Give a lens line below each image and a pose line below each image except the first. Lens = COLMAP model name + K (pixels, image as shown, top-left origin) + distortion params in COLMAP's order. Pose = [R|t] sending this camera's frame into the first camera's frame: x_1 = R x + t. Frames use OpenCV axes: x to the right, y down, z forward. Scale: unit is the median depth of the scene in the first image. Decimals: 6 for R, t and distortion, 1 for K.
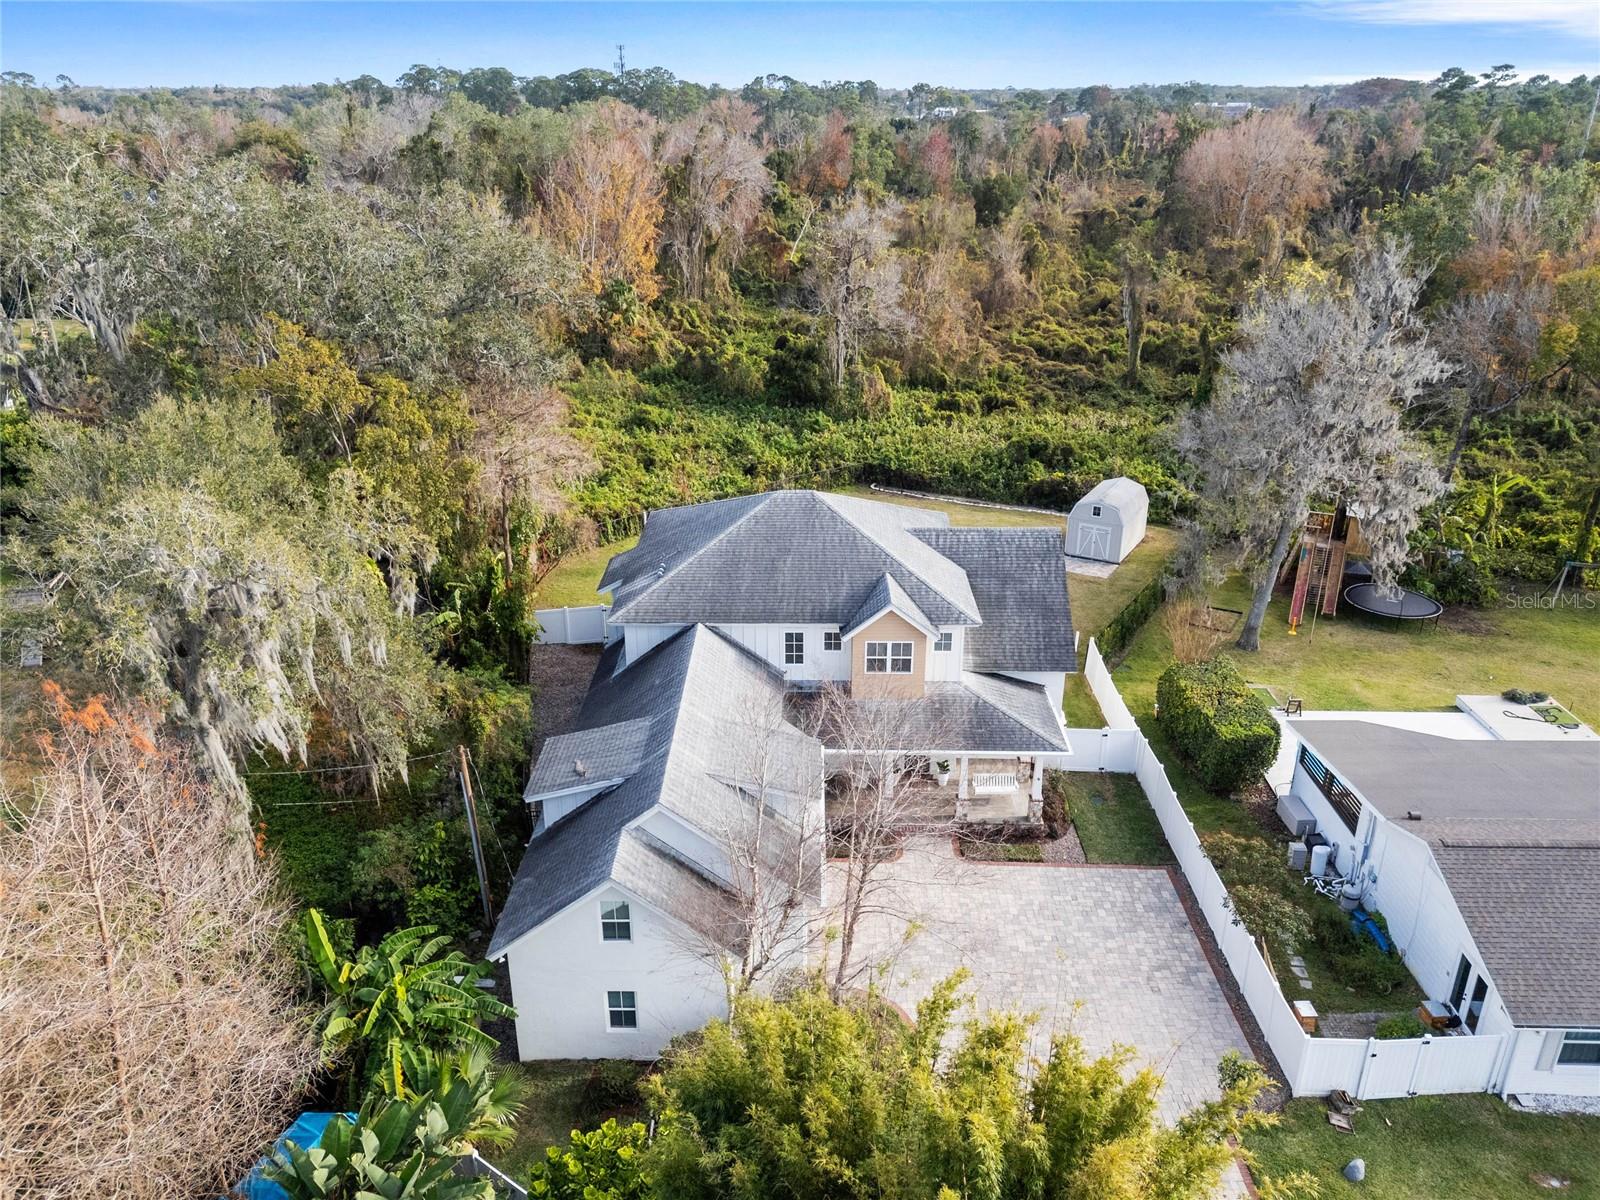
lens RADIAL K [[1165.9, 0, 800.0], [0, 1165.9, 600.0], [0, 0, 1]] dist [0.093868, -0.108987]
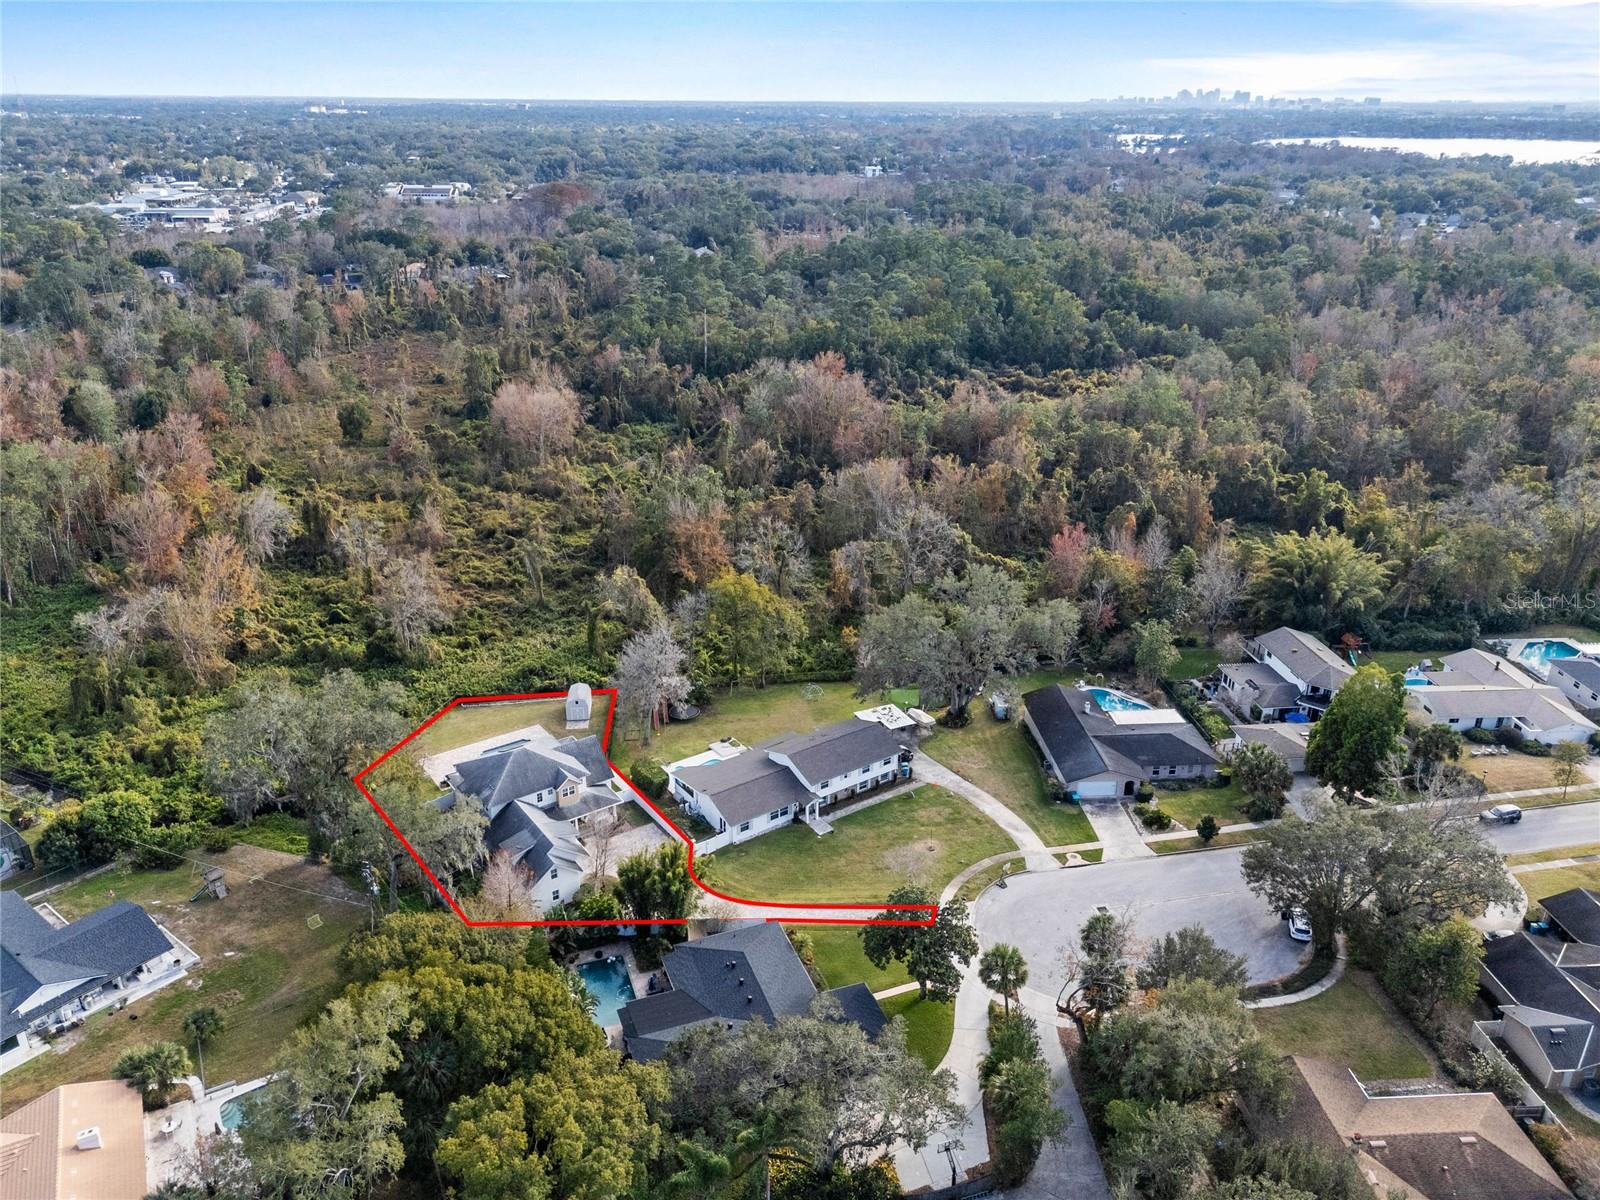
lens RADIAL K [[1165.9, 0, 800.0], [0, 1165.9, 600.0], [0, 0, 1]] dist [0.093868, -0.108987]
pose [[0.811323, -0.223519, 0.540179, -1.103072], [0.223712, 0.972394, 0.066359, -0.571841], [-0.540099, 0.067006, 0.838930, -2.299705]]
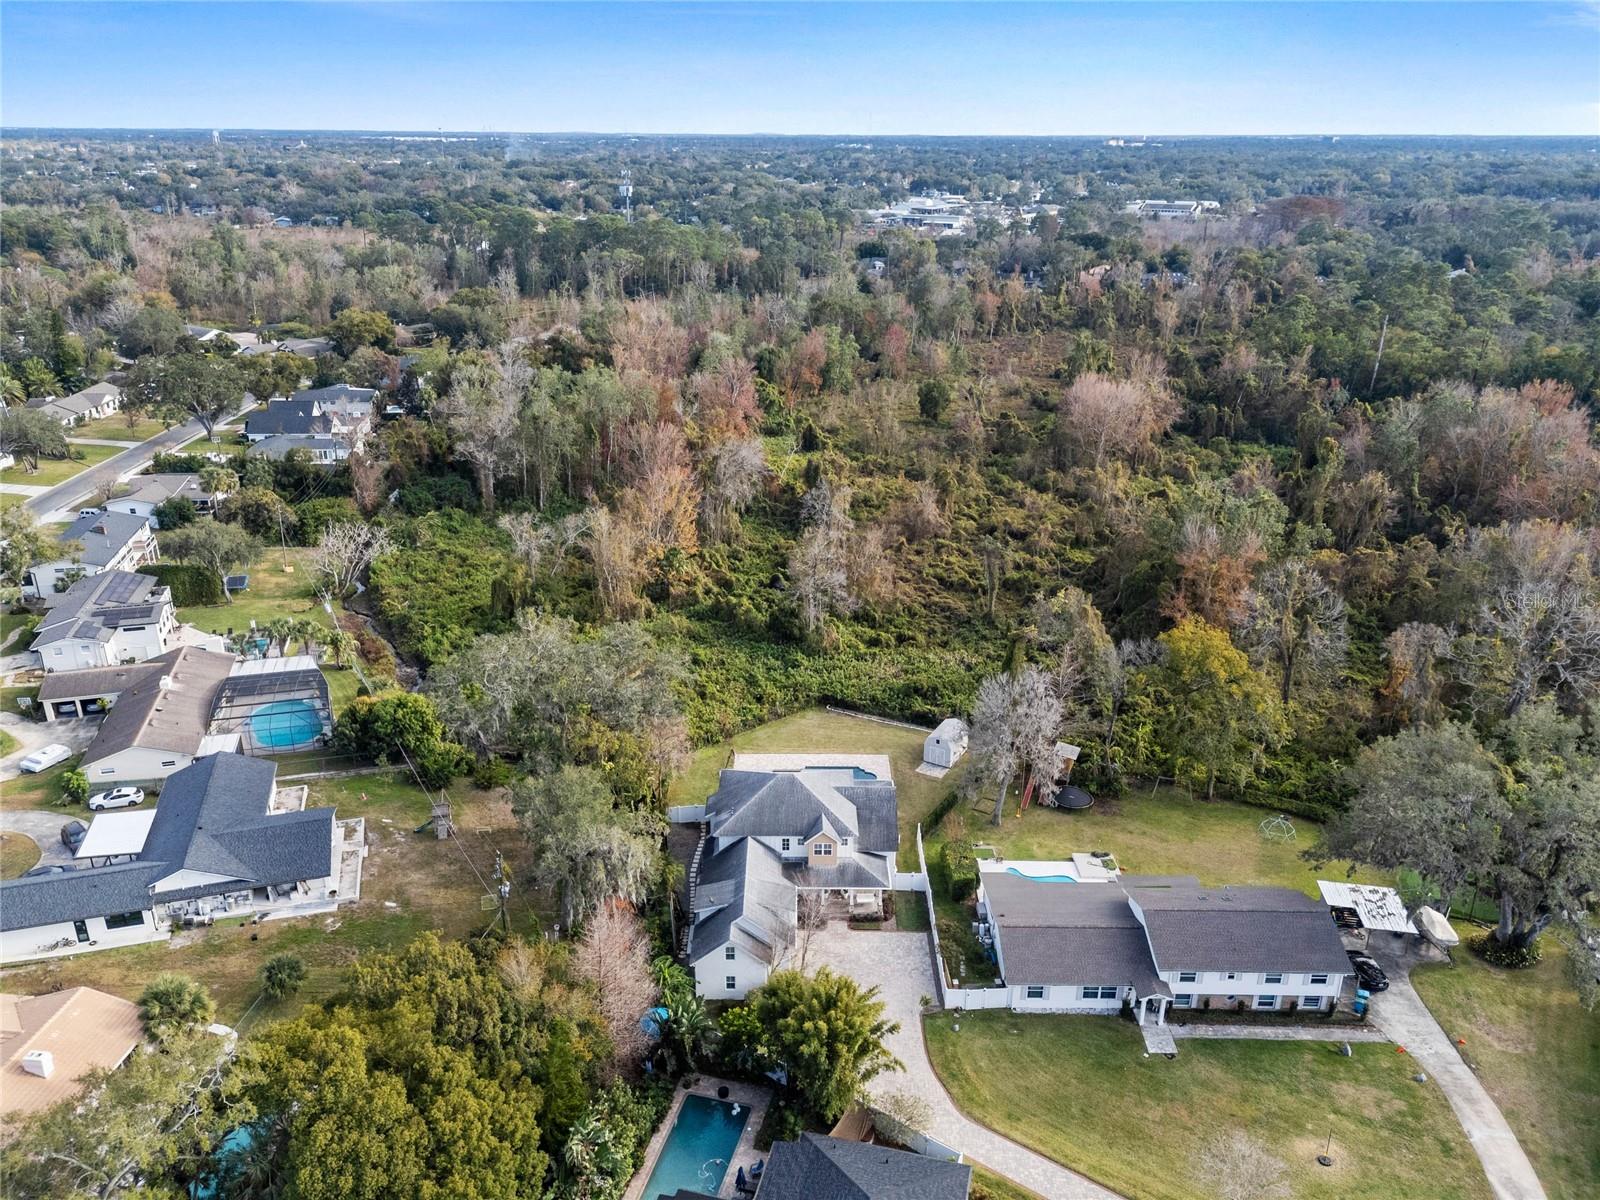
lens RADIAL K [[1165.9, 0, 800.0], [0, 1165.9, 600.0], [0, 0, 1]] dist [0.093868, -0.108987]
pose [[0.999908, 0.001232, 0.013533, -0.009224], [-0.000877, 0.999656, -0.026201, -0.423669], [-0.013561, 0.026186, 0.999565, -1.559299]]
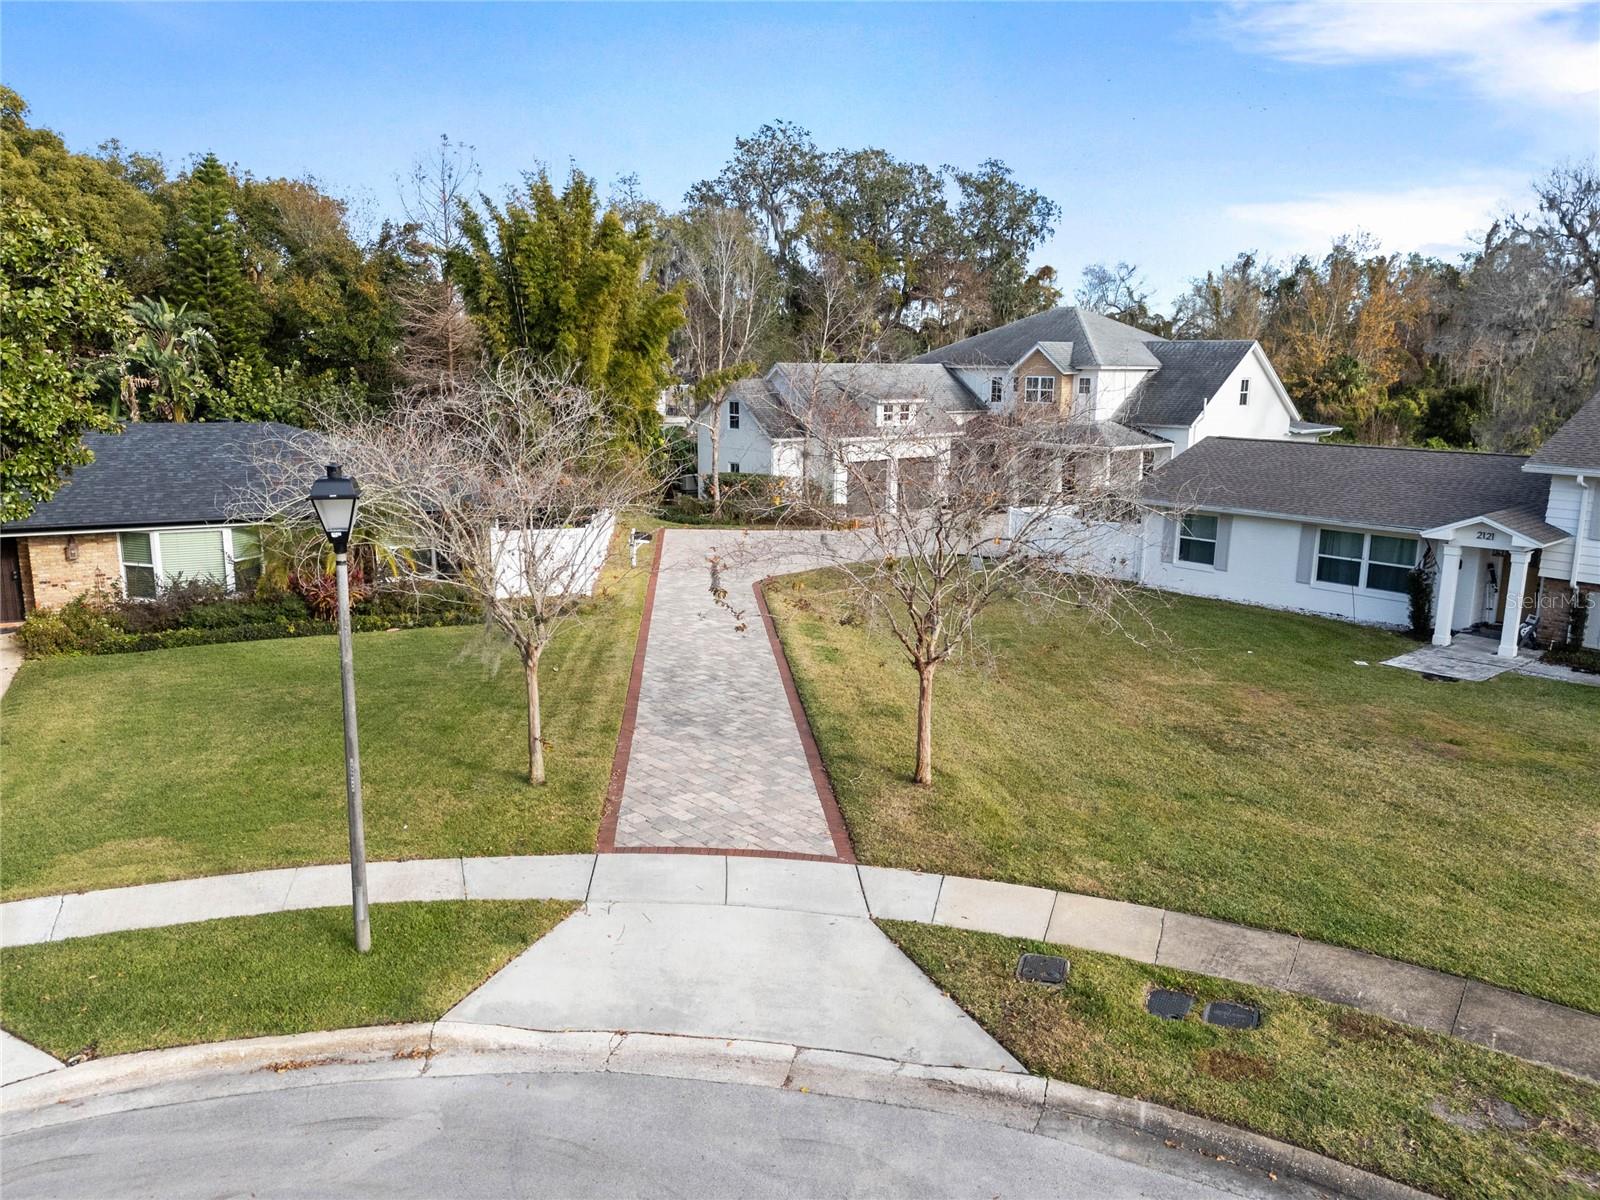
lens RADIAL K [[1172.9, 0, 801.5], [0, 1172.9, 608.8], [0, 0, 1]] dist [0.088757, -0.111233]
pose [[0.663638, 0.160730, -0.730582, 0.933365], [-0.302493, 0.950893, -0.065576, 0.462919], [0.684165, 0.264514, 0.679669, -0.075167]]
